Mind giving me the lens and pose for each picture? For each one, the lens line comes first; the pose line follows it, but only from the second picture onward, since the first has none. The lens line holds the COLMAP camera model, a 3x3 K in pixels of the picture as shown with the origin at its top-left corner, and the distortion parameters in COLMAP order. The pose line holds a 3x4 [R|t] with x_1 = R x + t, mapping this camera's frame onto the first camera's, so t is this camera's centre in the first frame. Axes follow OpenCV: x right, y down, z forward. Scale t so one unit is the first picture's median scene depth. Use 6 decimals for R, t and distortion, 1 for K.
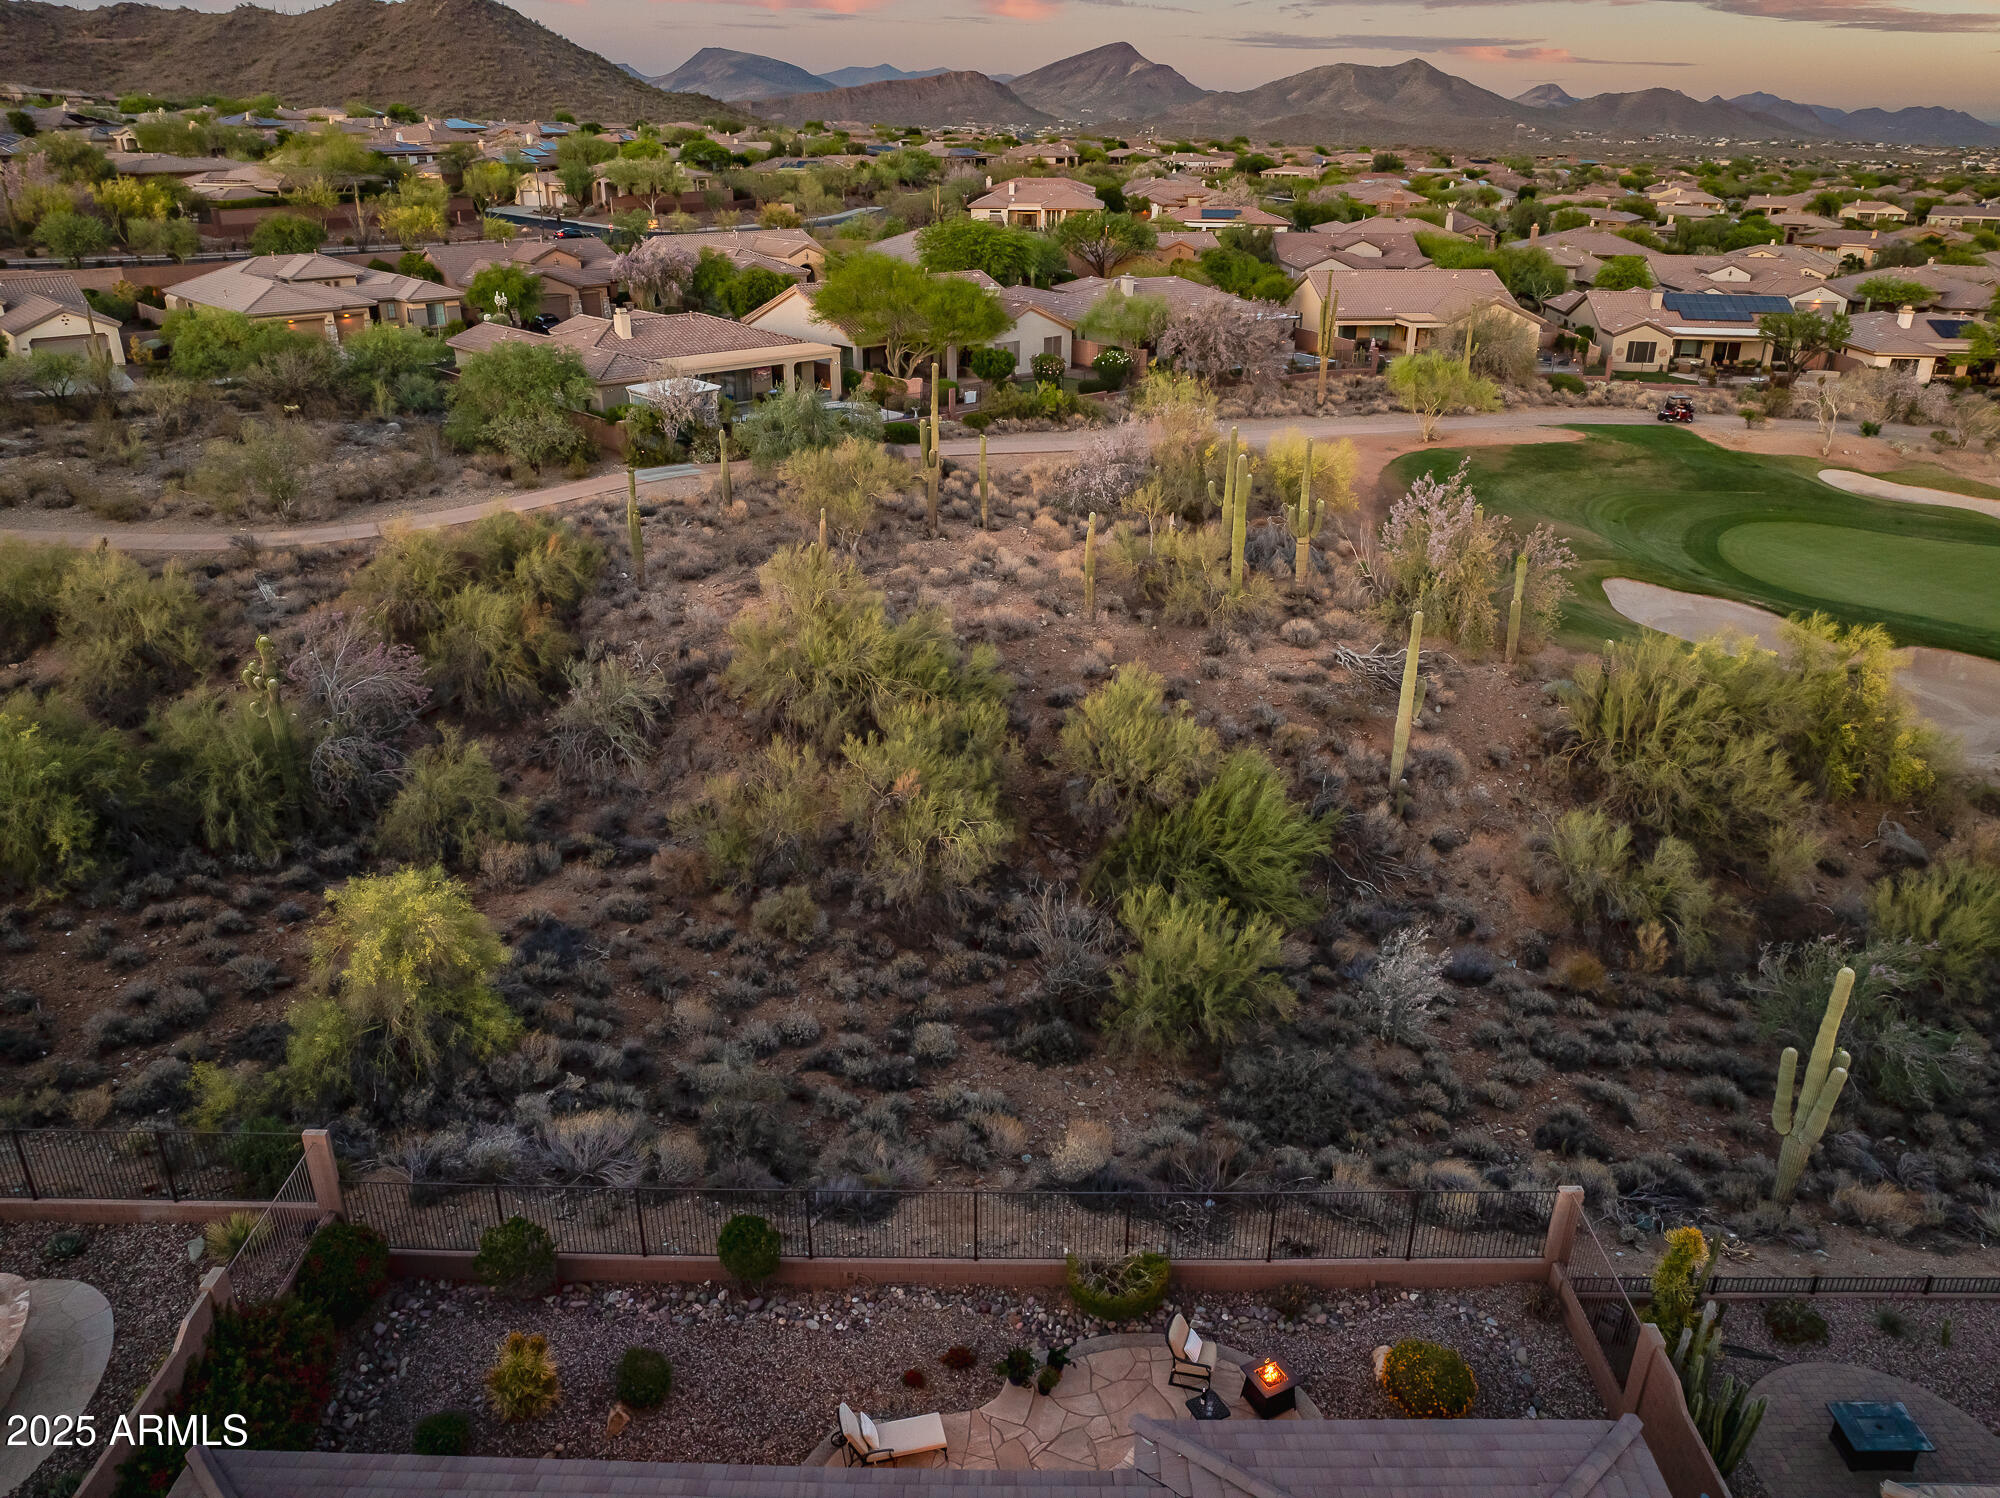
lens RADIAL K [[1411.8, 0, 1000.0], [0, 1411.8, 749.0], [0, 0, 1]] dist [-0.068470, 0.045585]
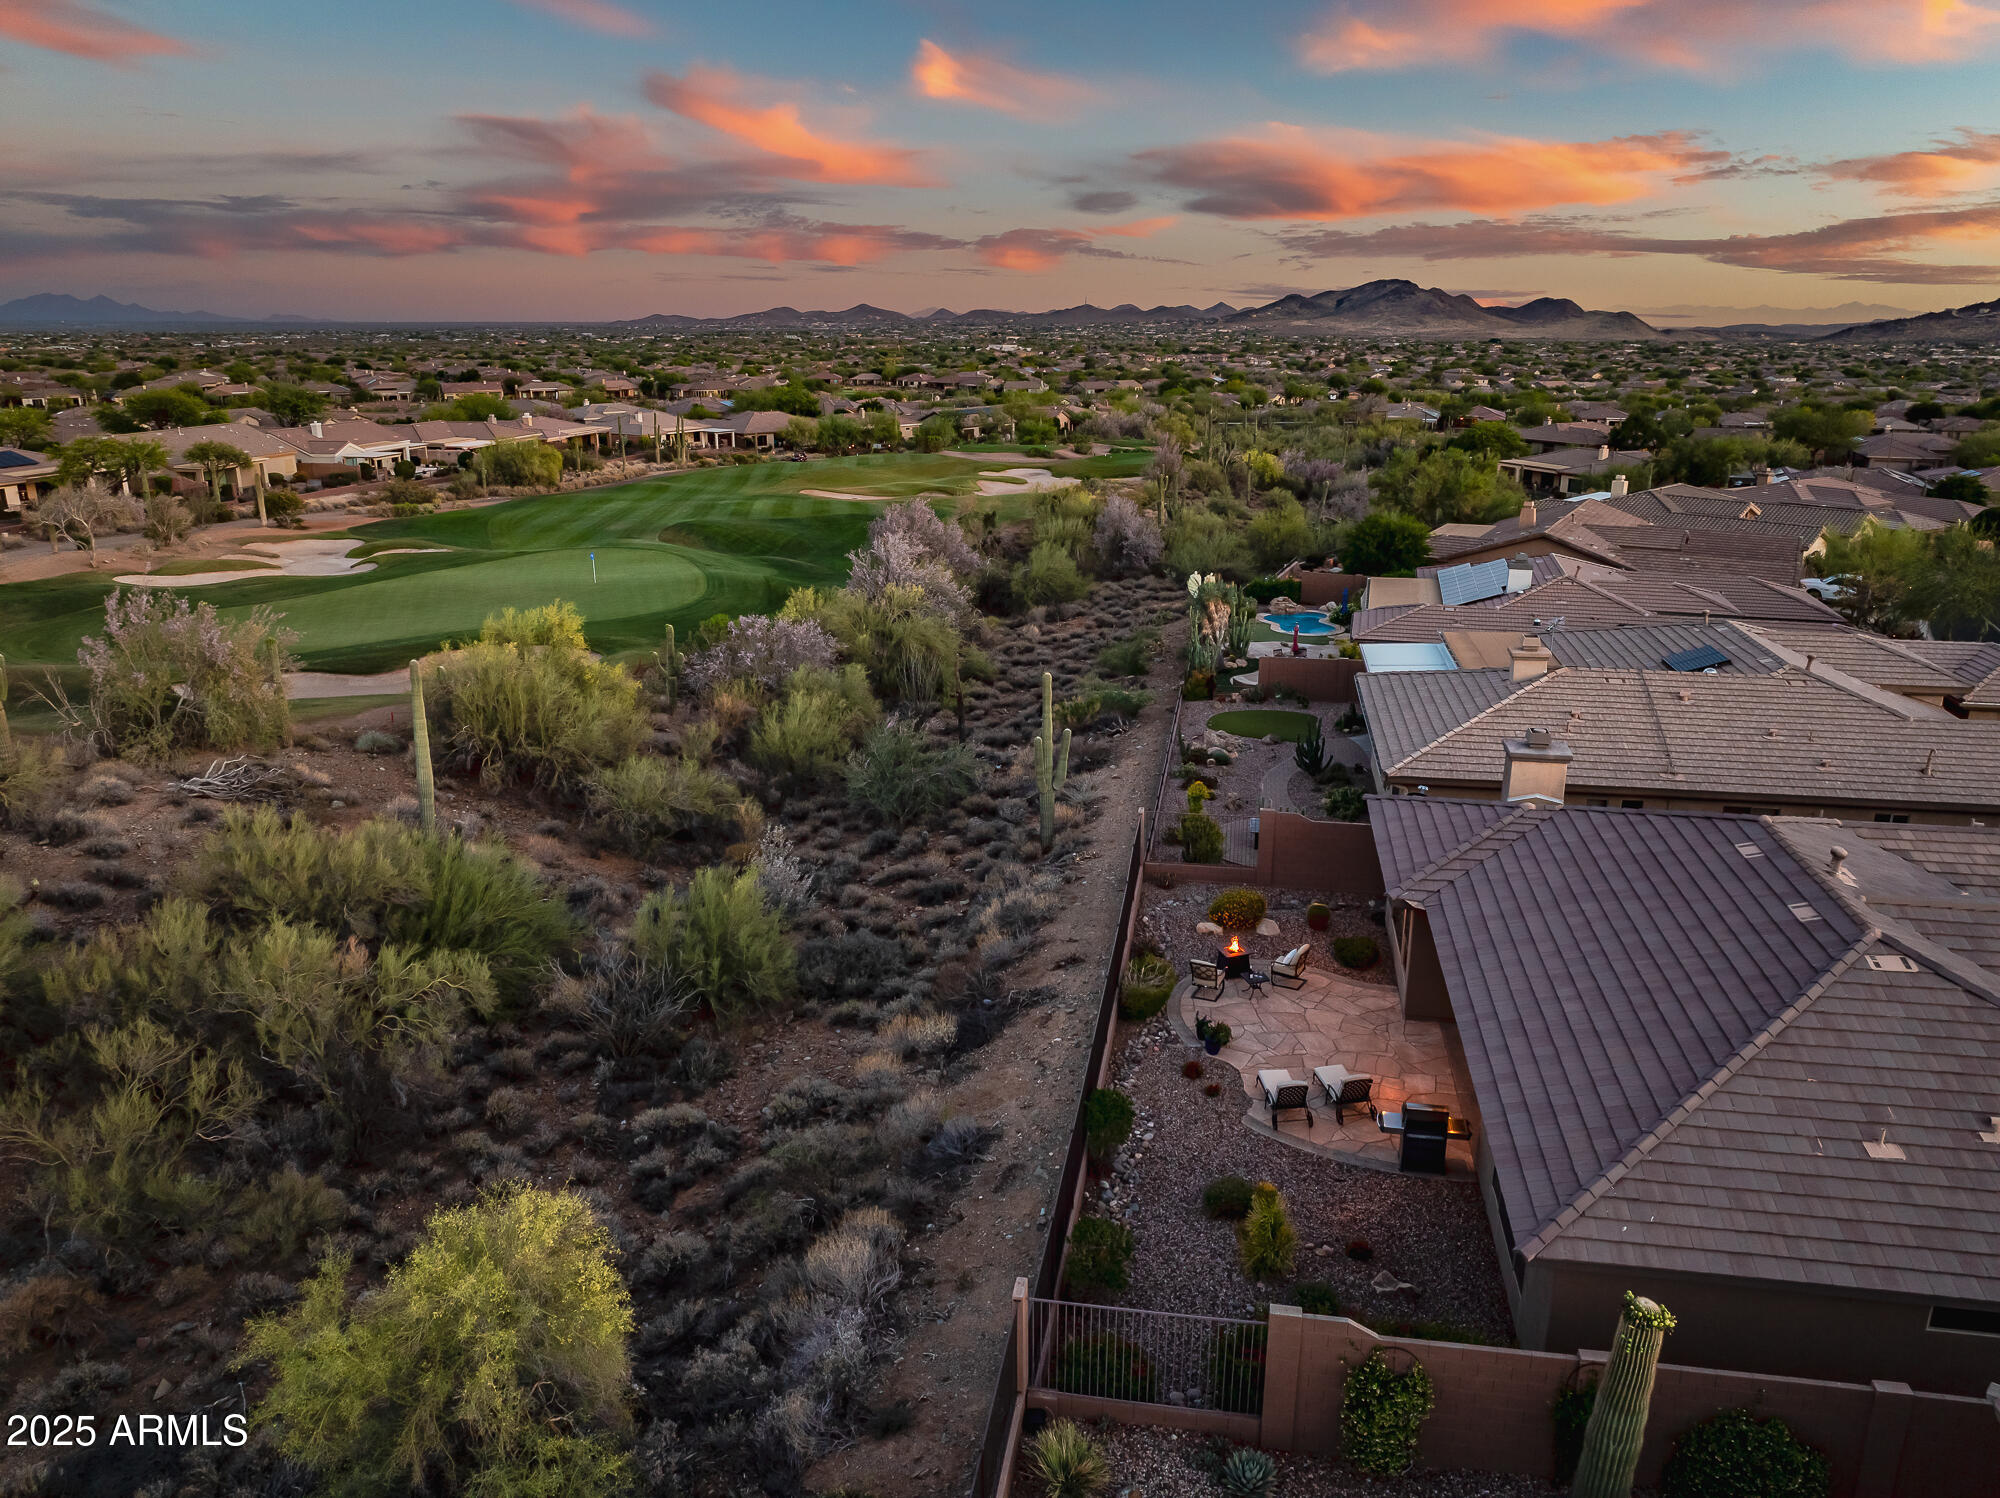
lens RADIAL K [[1405.4, 0, 1000.0], [0, 1405.4, 749.0], [0, 0, 1]] dist [-0.016996, -0.047837]
pose [[0.164340, -0.295546, 0.941087, -0.251157], [0.403278, 0.890812, 0.209334, -0.033733], [-0.900199, 0.345118, 0.265583, 0.155885]]
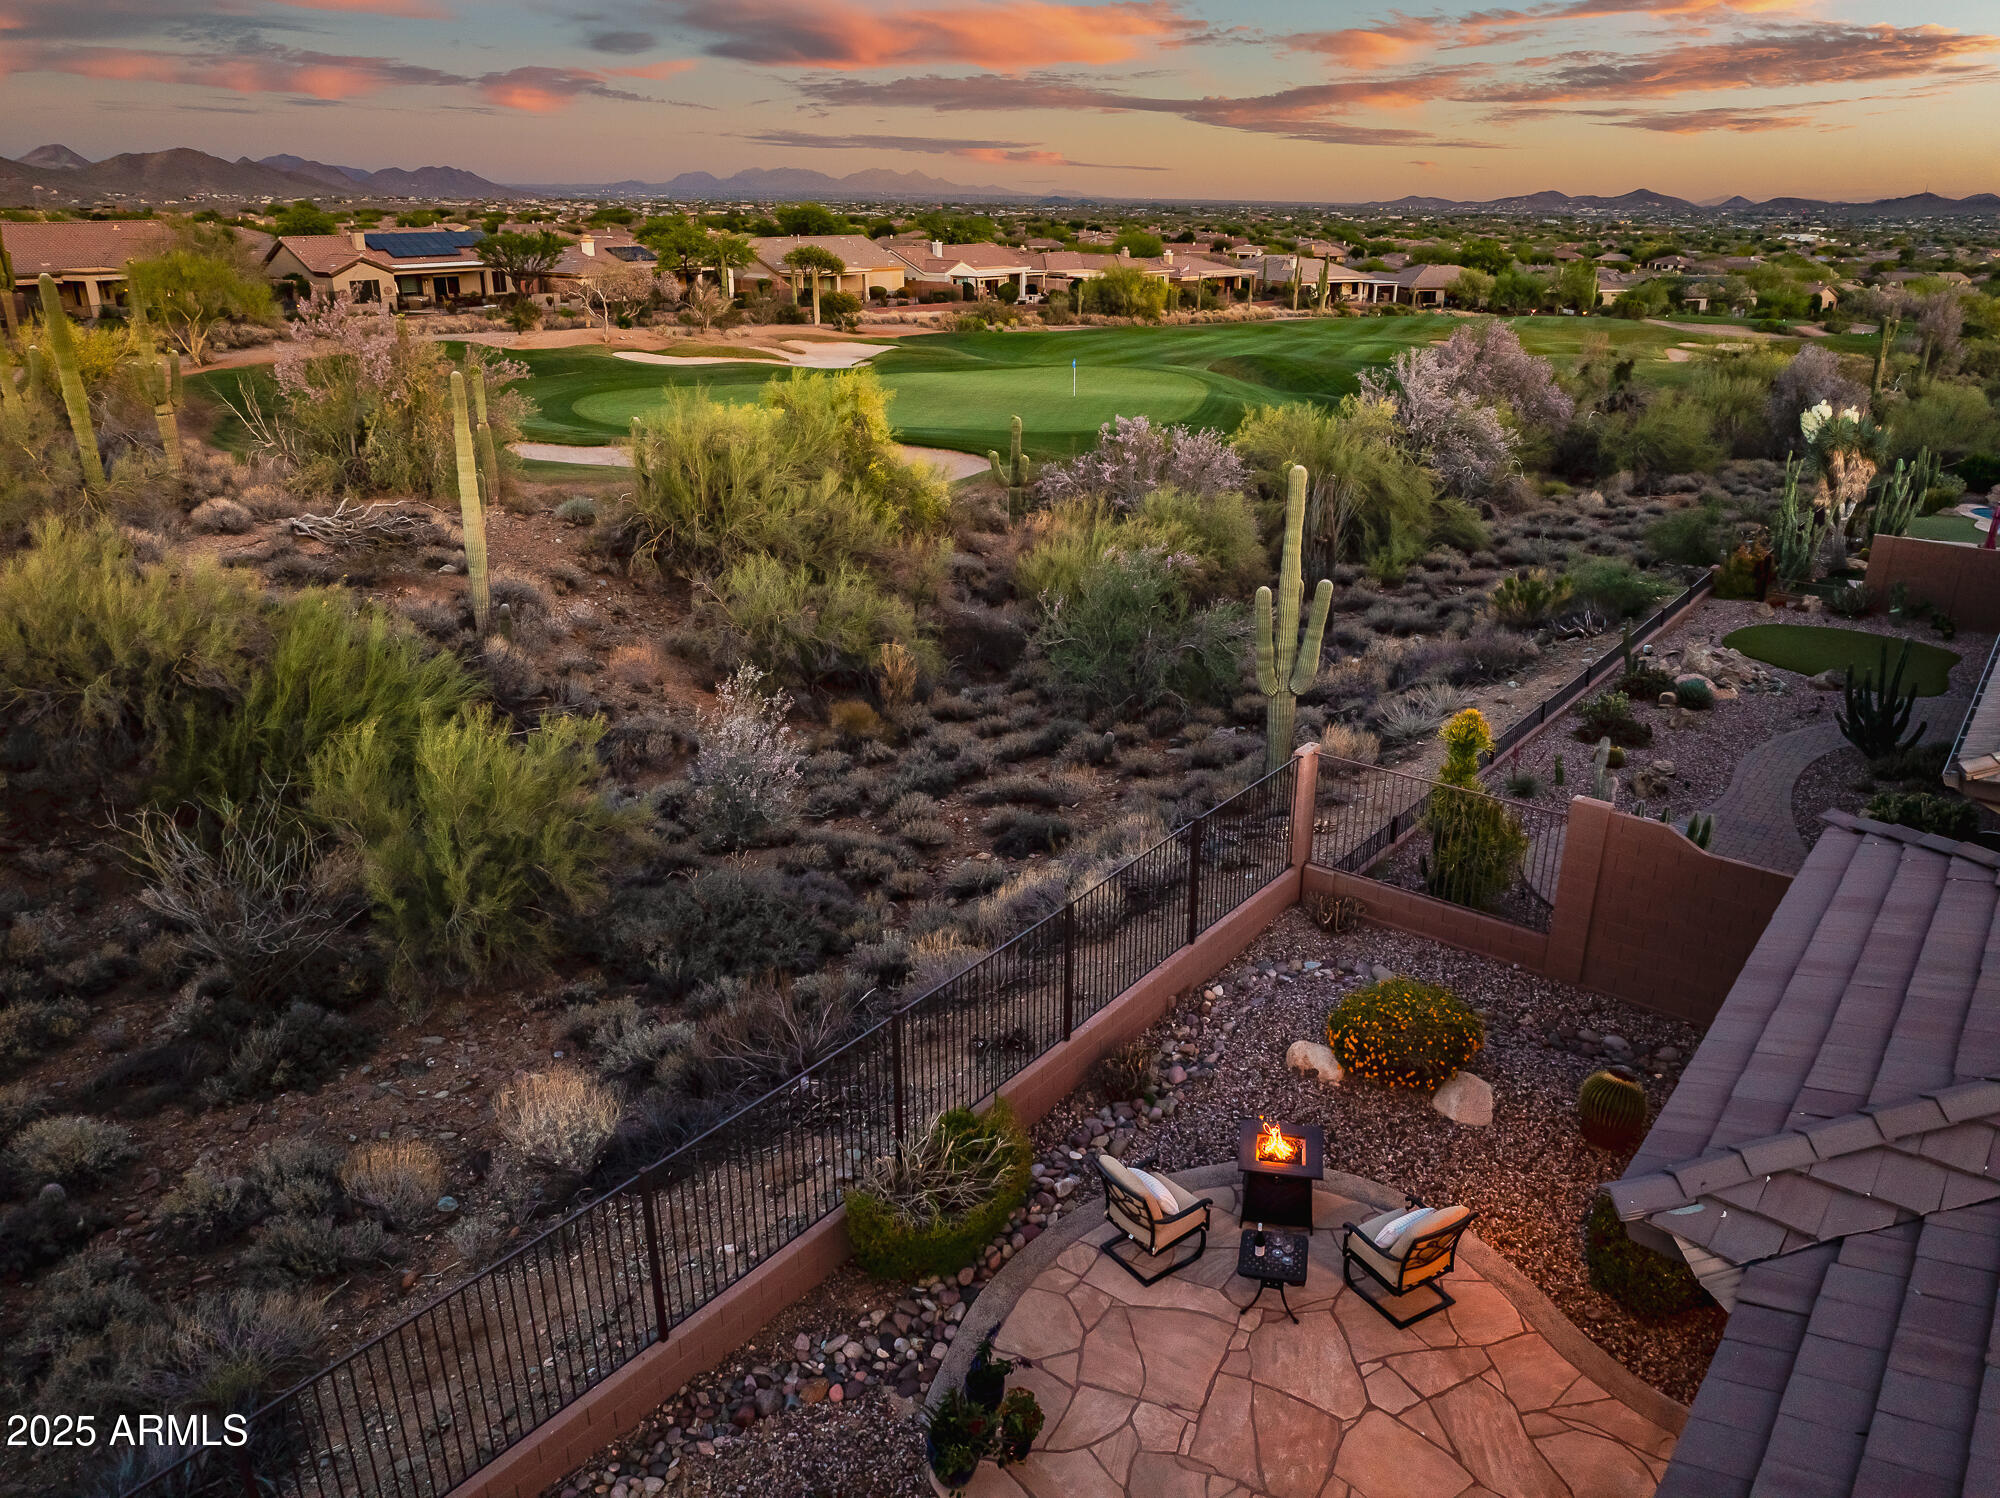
lens RADIAL K [[1409.1, 0, 1000.0], [0, 1409.1, 749.0], [0, 0, 1]] dist [-0.041665, 0.004921]
pose [[0.616348, -0.291542, 0.731518, -0.048814], [0.320063, 0.941498, 0.105555, 0.042635], [-0.719496, 0.169073, 0.673602, 0.141053]]
